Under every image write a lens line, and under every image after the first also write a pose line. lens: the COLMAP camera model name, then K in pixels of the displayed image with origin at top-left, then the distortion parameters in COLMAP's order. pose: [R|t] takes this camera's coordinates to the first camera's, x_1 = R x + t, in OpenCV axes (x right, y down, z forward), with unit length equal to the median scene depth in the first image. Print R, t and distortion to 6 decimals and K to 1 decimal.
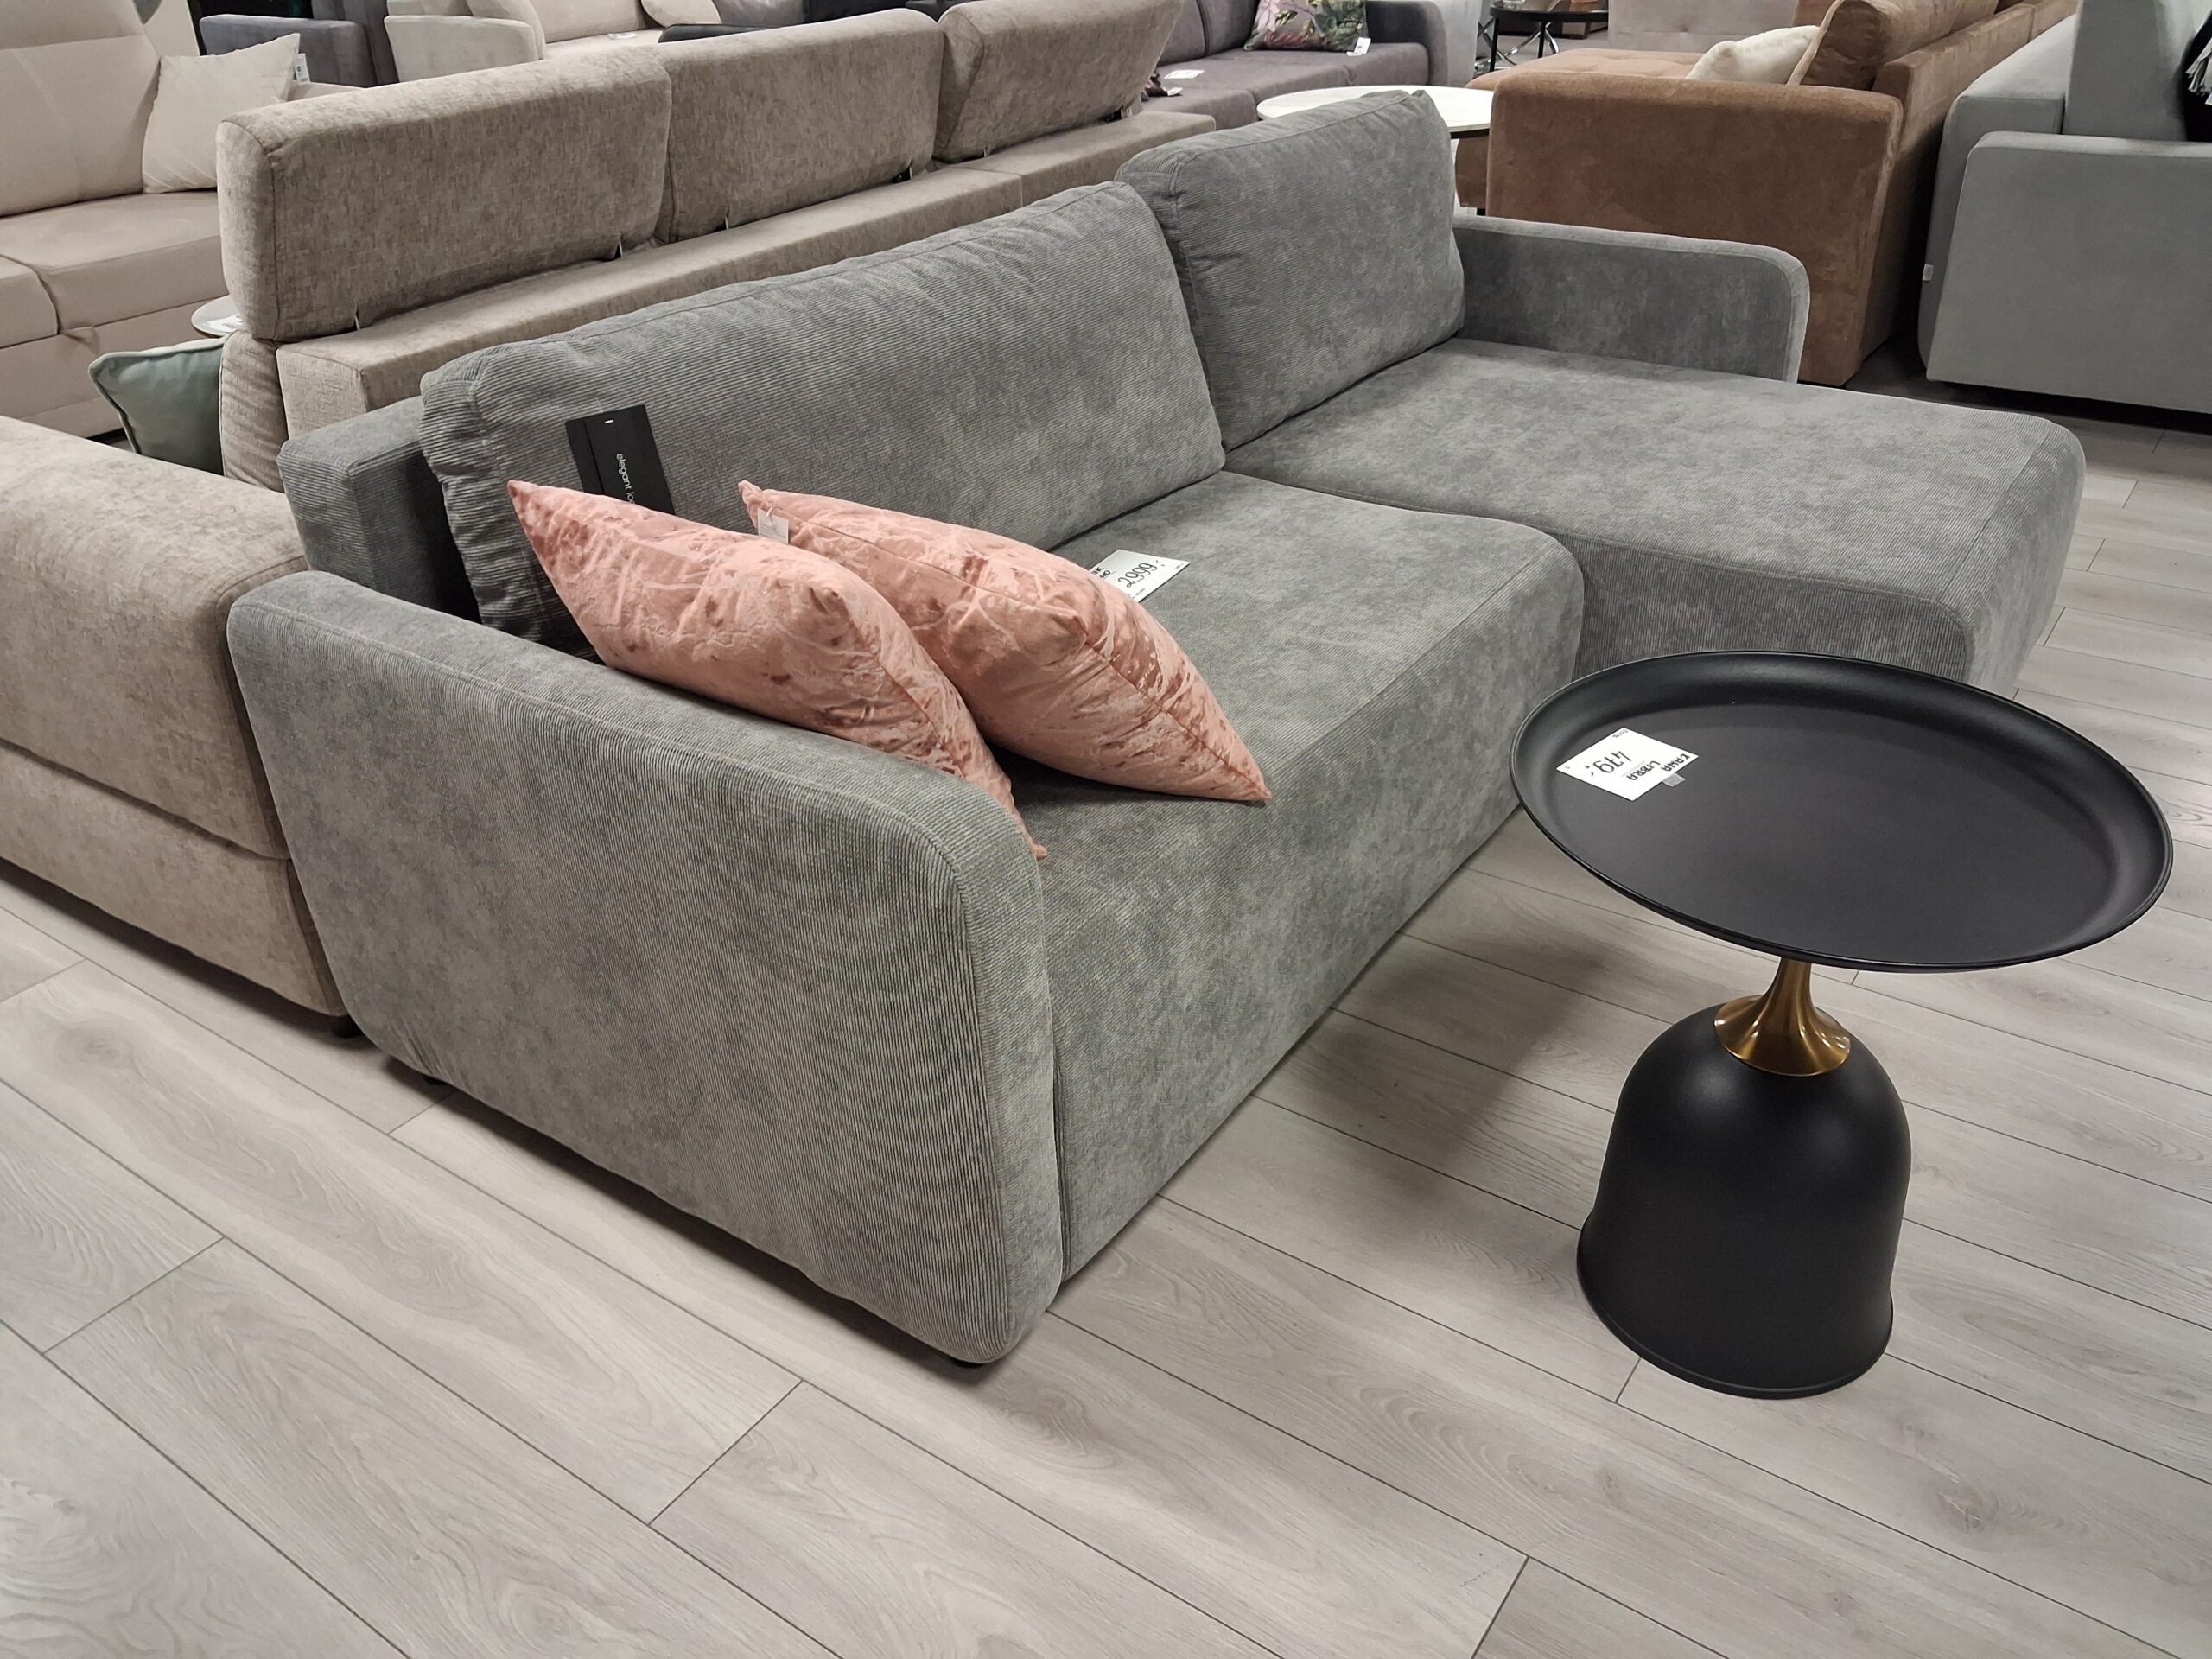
lens RADIAL K [[1757.3, 0, 1088.4], [0, 1757.3, 812.8], [0, 0, 1]] dist [-0.002668, 0.008011]
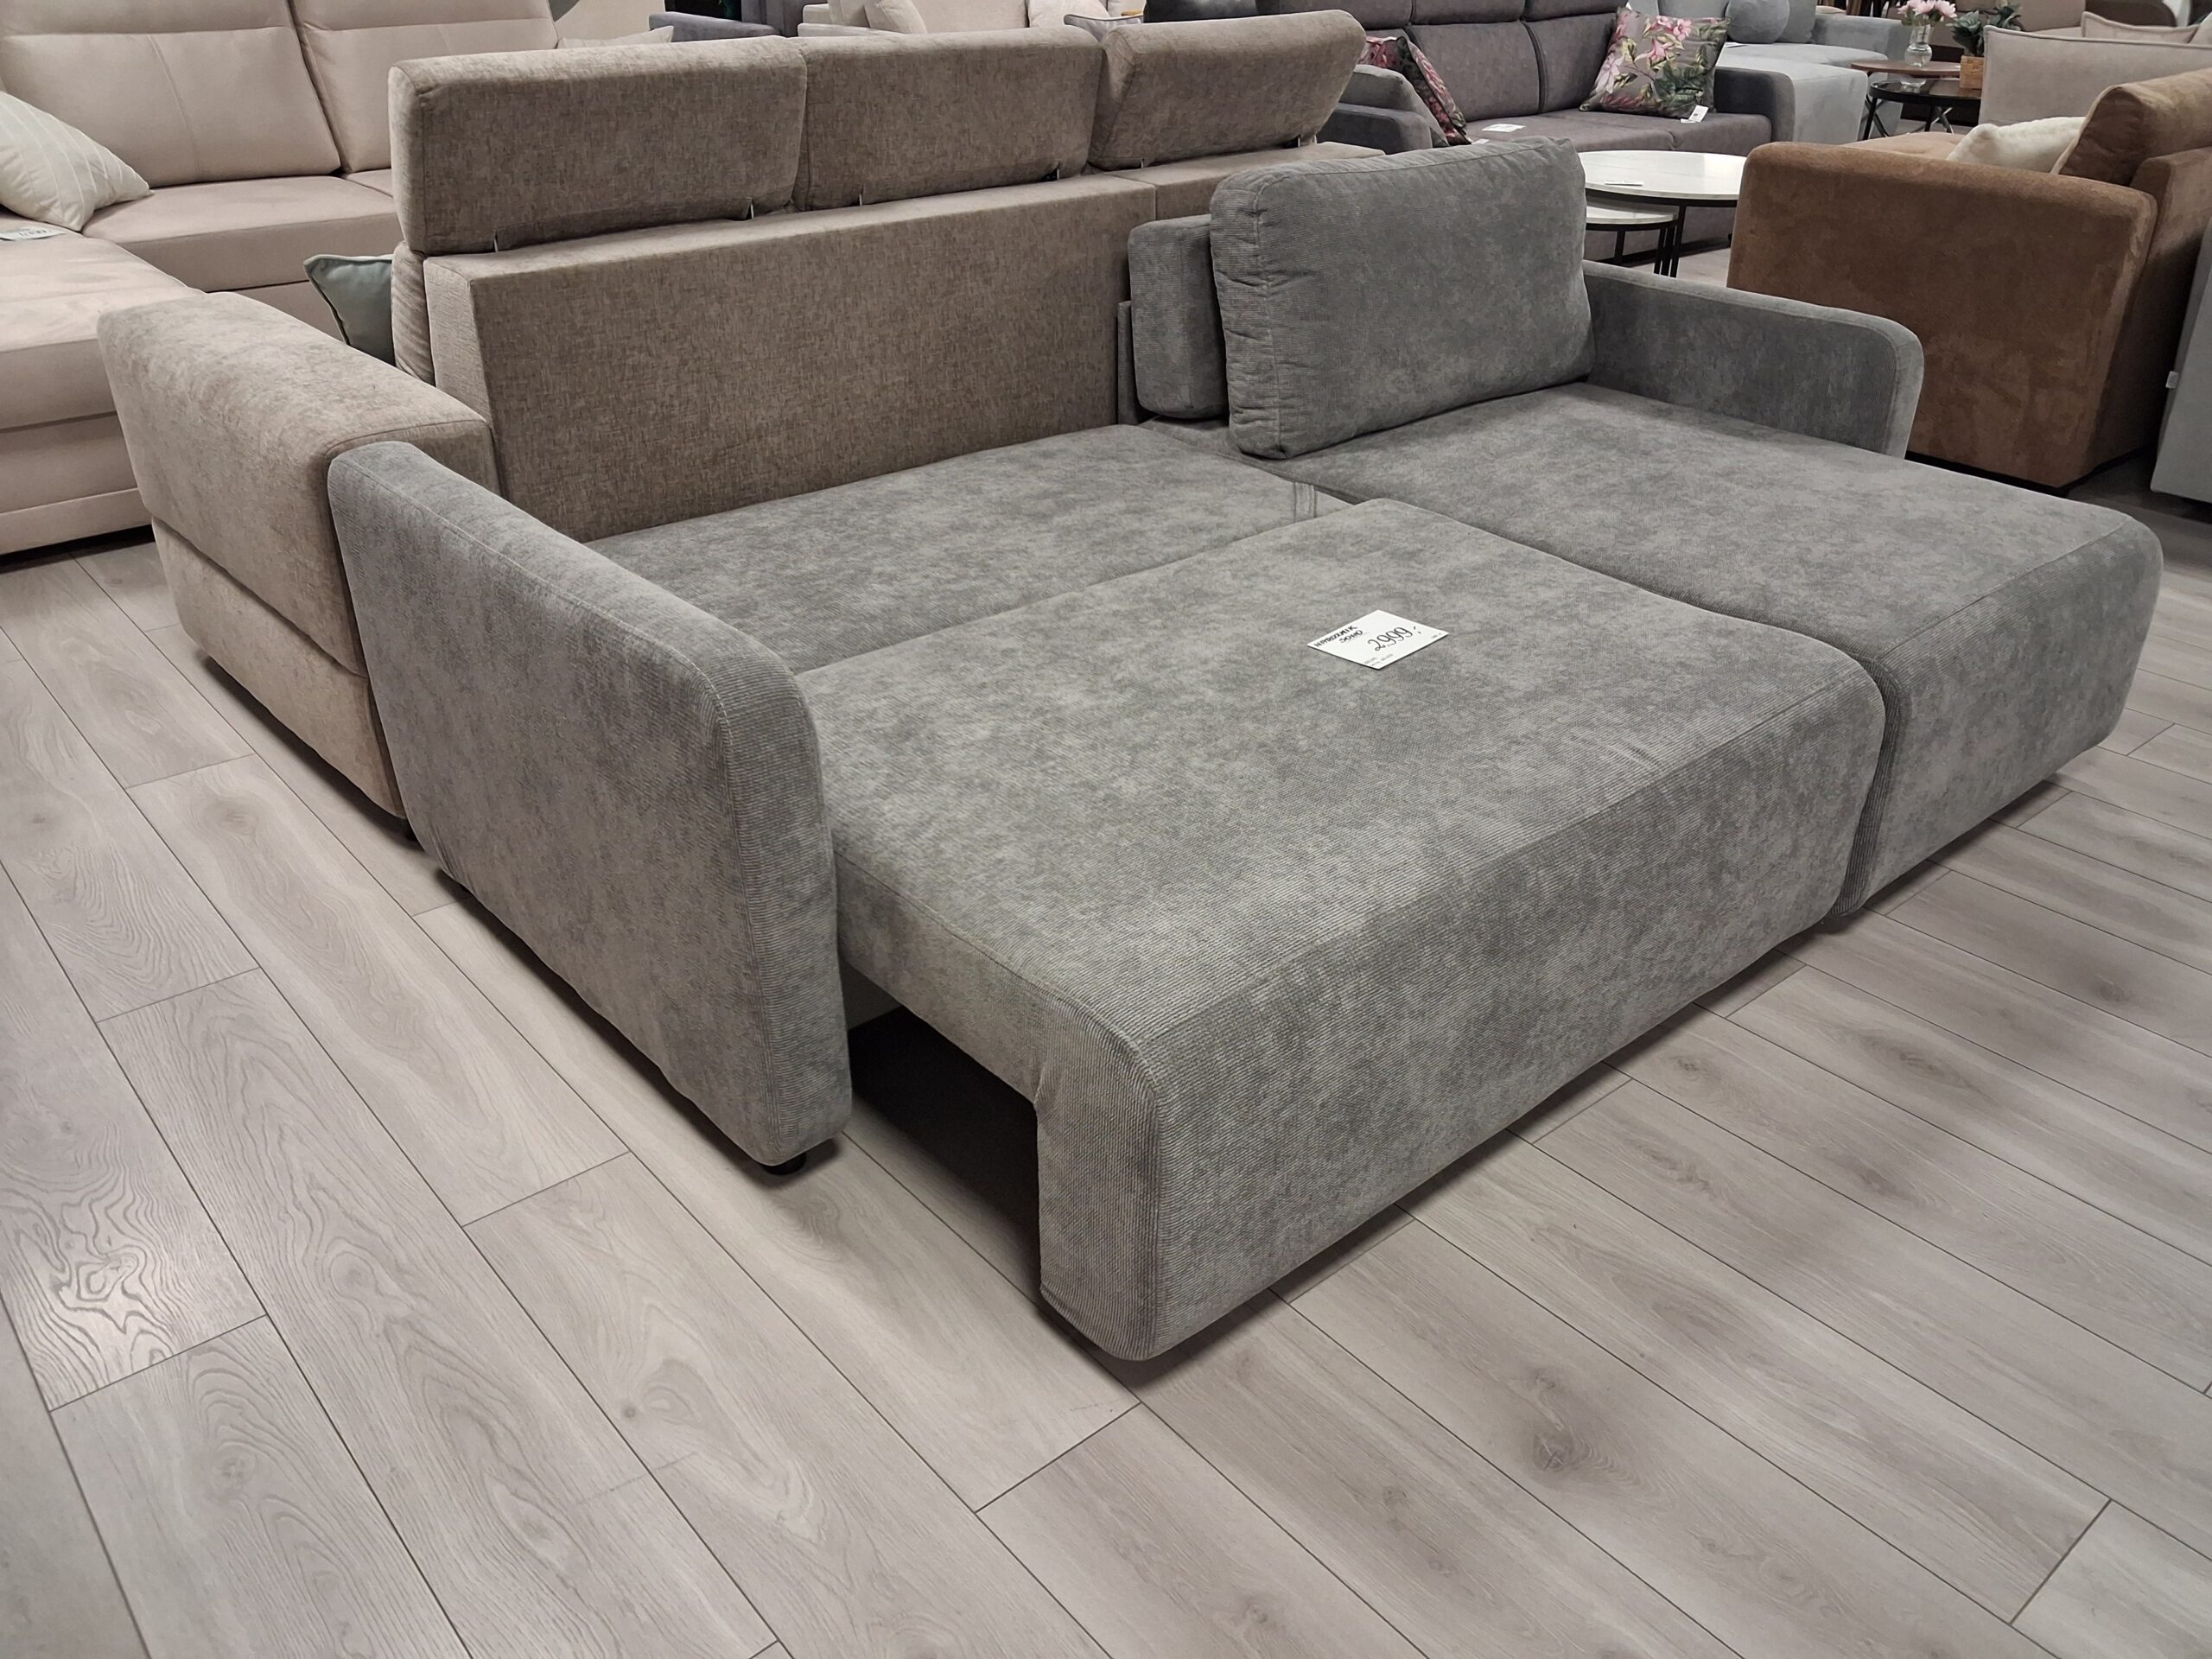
lens RADIAL K [[1704.5, 0, 1109.3], [0, 1704.5, 869.4], [0, 0, 1]] dist [0.008951, -0.012610]
pose [[0.968824, 0.157415, -0.191314, 0.247922], [-0.154858, 0.987530, 0.028344, 0.037035], [0.193390, 0.002166, 0.981120, -0.051064]]
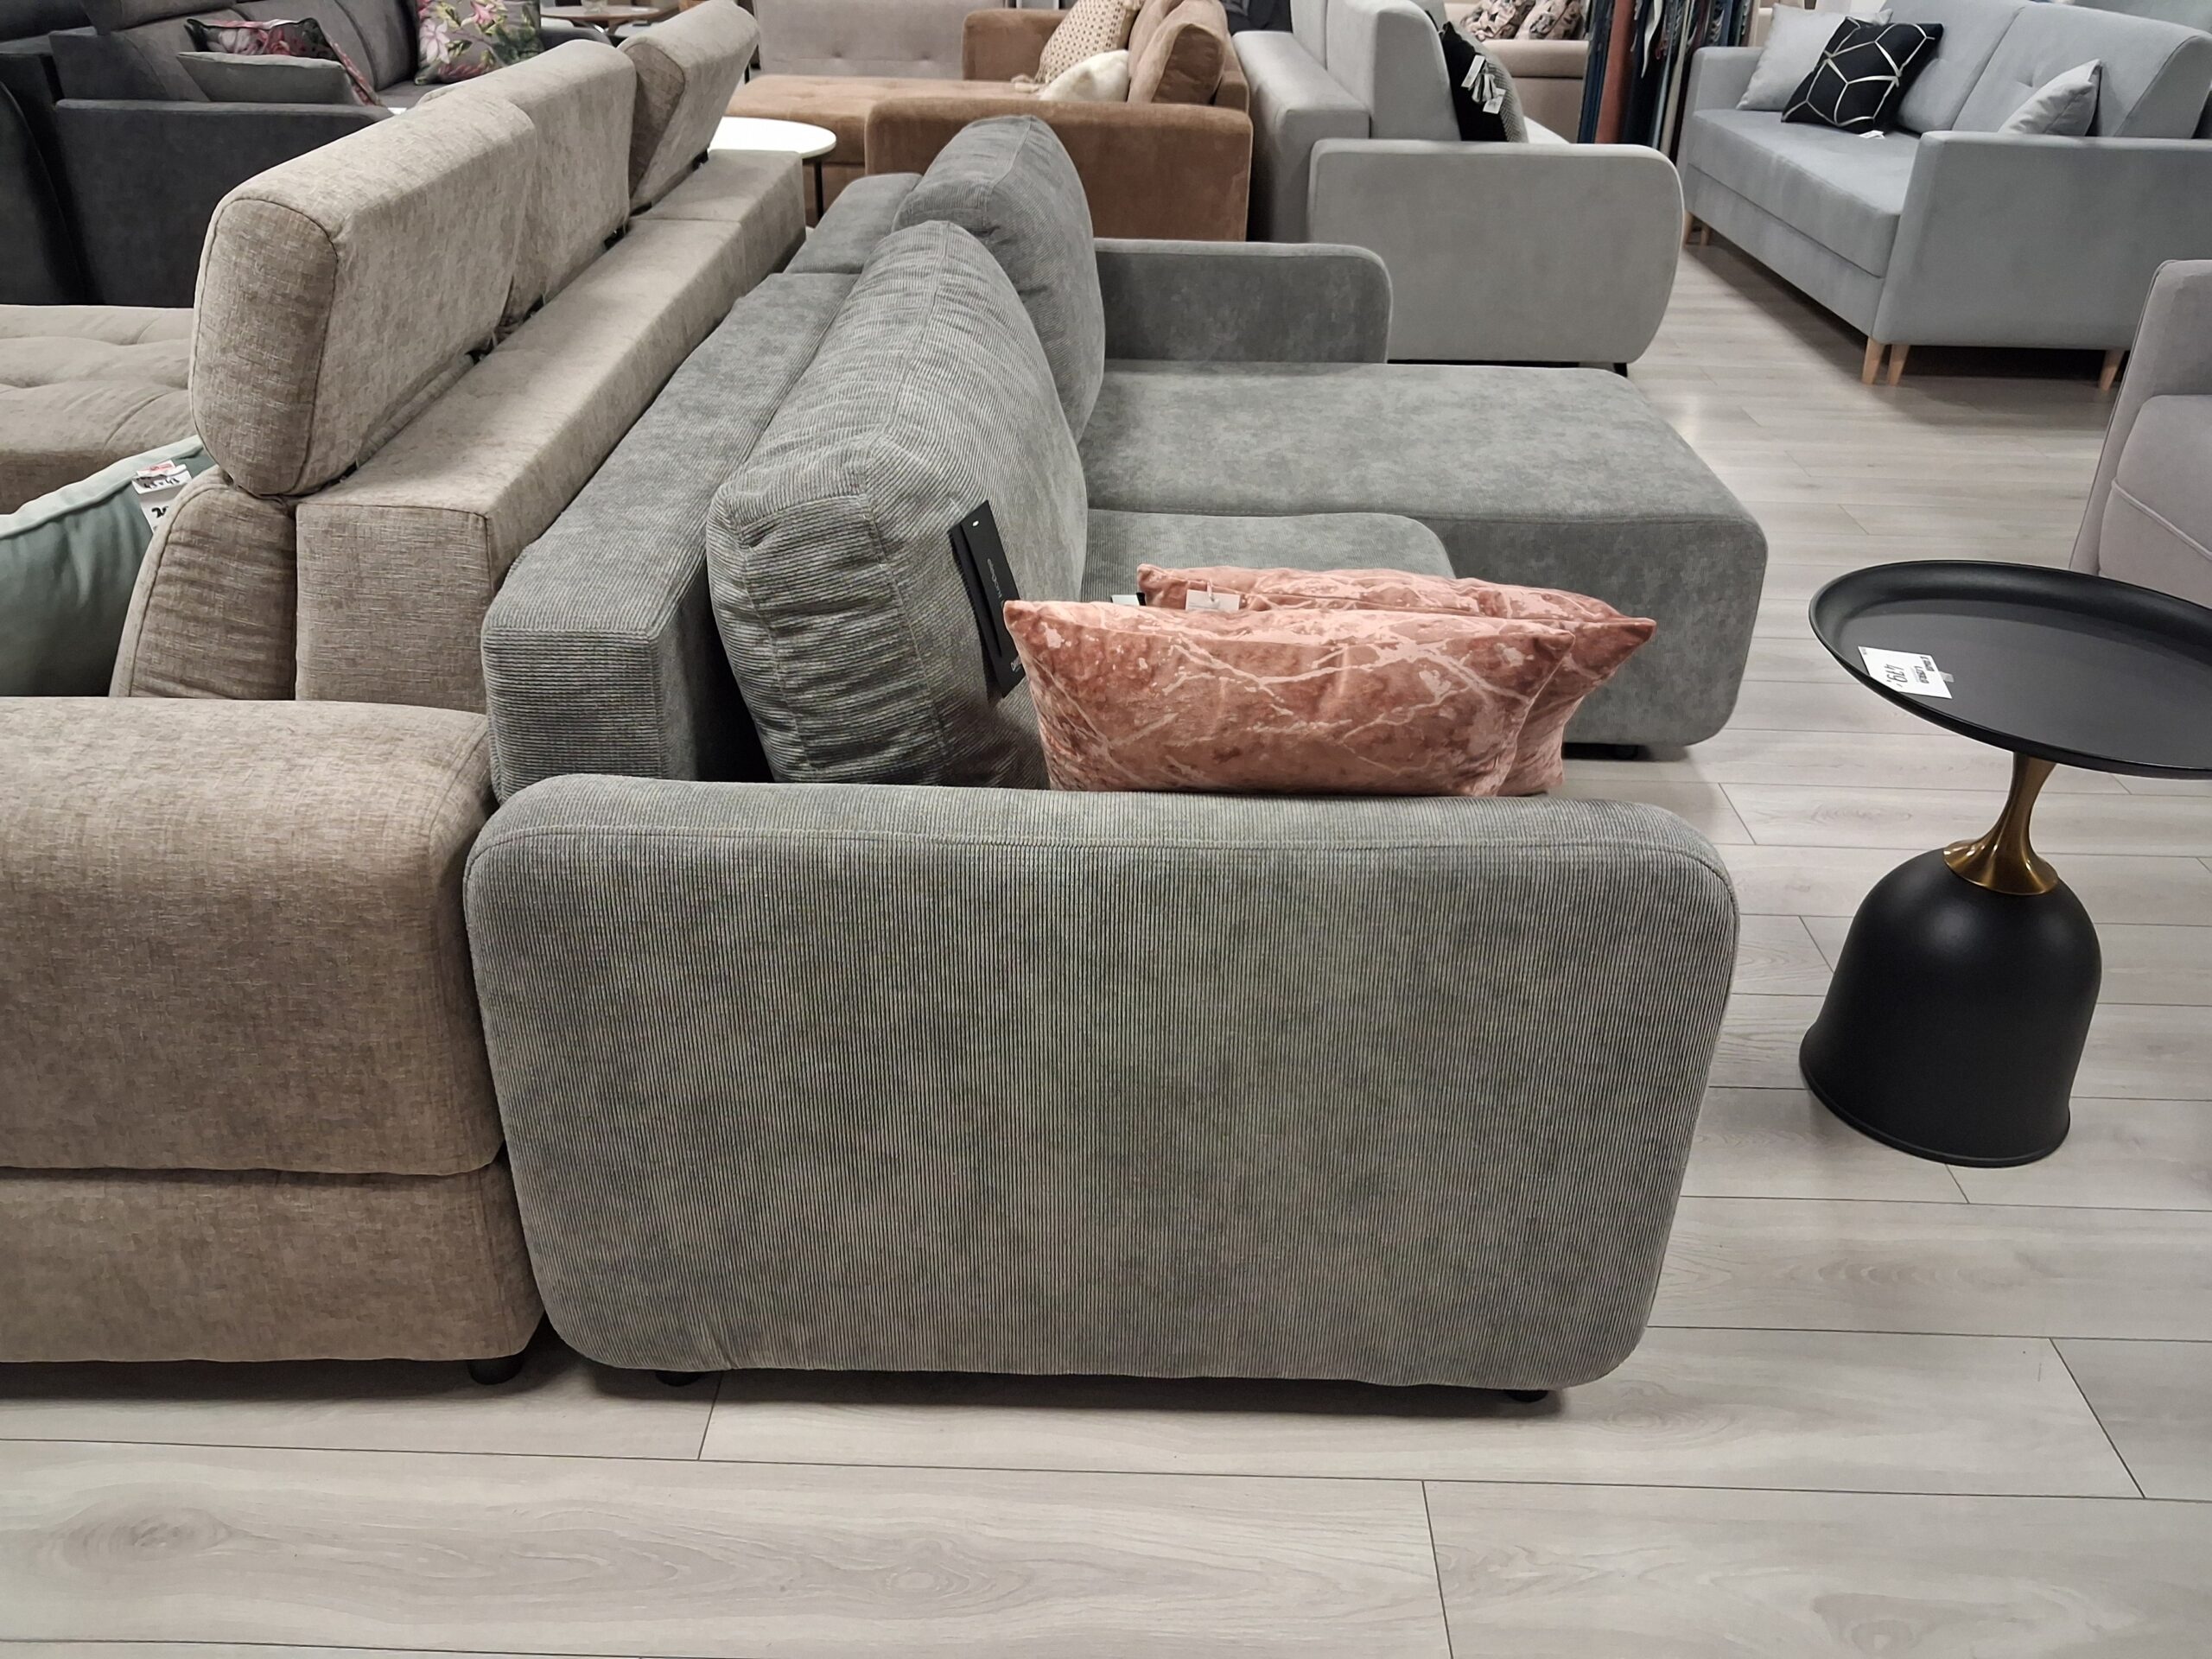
lens RADIAL K [[1762.8, 0, 1106.0], [0, 1762.8, 829.5], [0, 0, 1]] dist [0.052690, -0.095728]
pose [[0.828086, -0.234689, 0.509112, -0.519145], [0.239228, 0.969248, 0.057690, -0.083230], [-0.506995, 0.074021, 0.858765, 0.176399]]
